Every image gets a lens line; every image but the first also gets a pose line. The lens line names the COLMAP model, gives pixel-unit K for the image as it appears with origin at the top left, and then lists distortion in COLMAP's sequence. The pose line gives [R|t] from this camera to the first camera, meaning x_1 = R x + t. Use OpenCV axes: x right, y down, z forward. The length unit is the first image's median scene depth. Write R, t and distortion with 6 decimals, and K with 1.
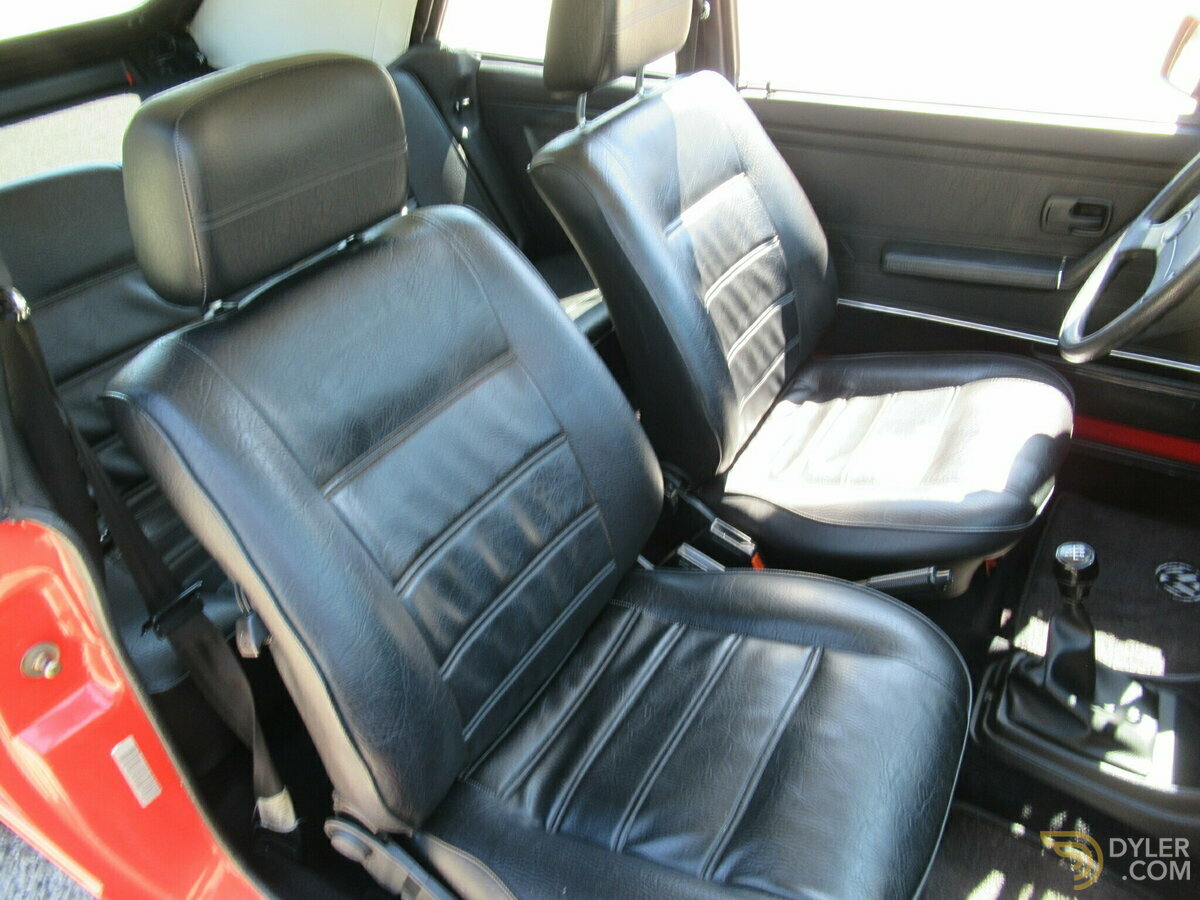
lens RADIAL K [[897.2, 0, 598.9], [0, 897.2, 451.4], [0, 0, 1]] dist [-0.017187, 0.008978]
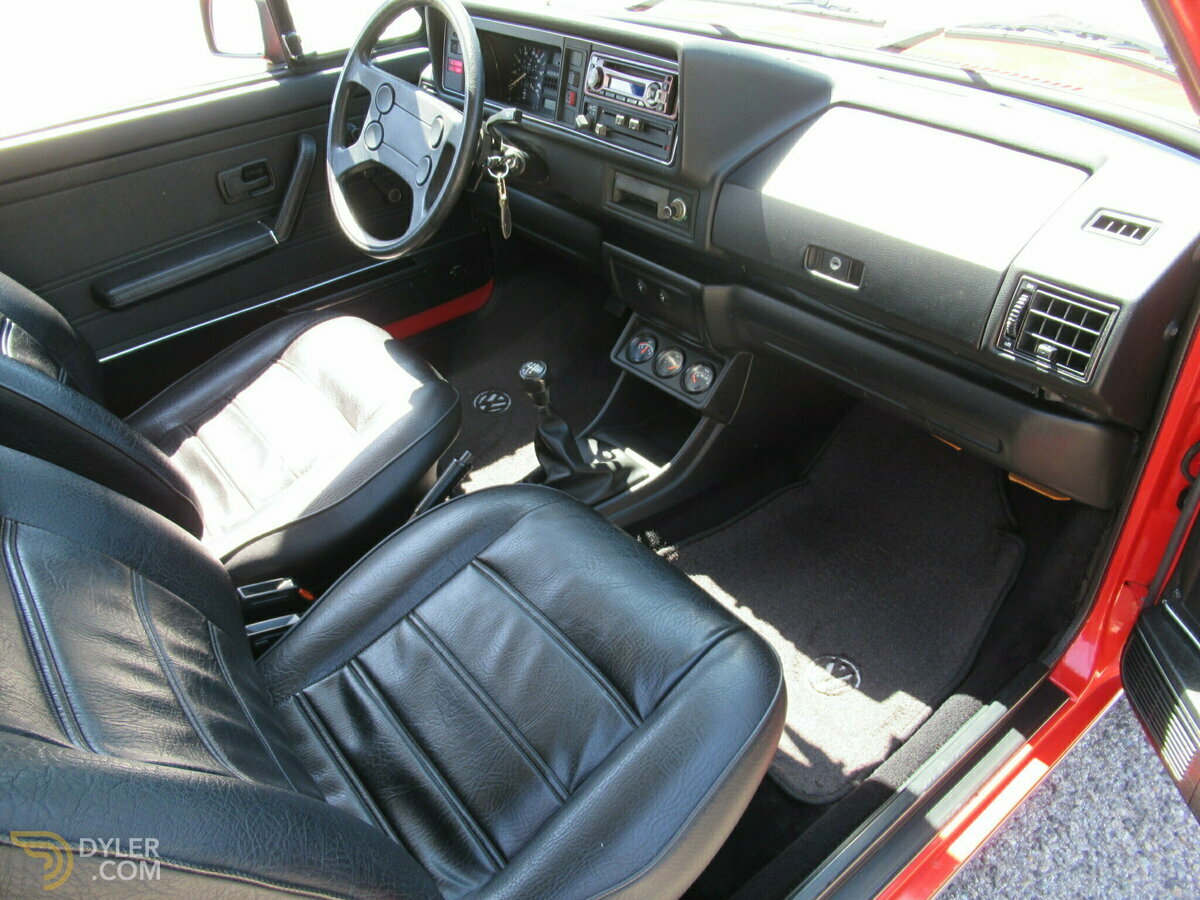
lens RADIAL K [[897.2, 0, 598.9], [0, 897.2, 451.4], [0, 0, 1]] dist [-0.017187, 0.008978]
pose [[0.361189, -0.532302, 0.765635, -0.349596], [0.579337, 0.771472, 0.263058, -0.054491], [-0.730692, 0.348547, 0.587030, 0.186133]]
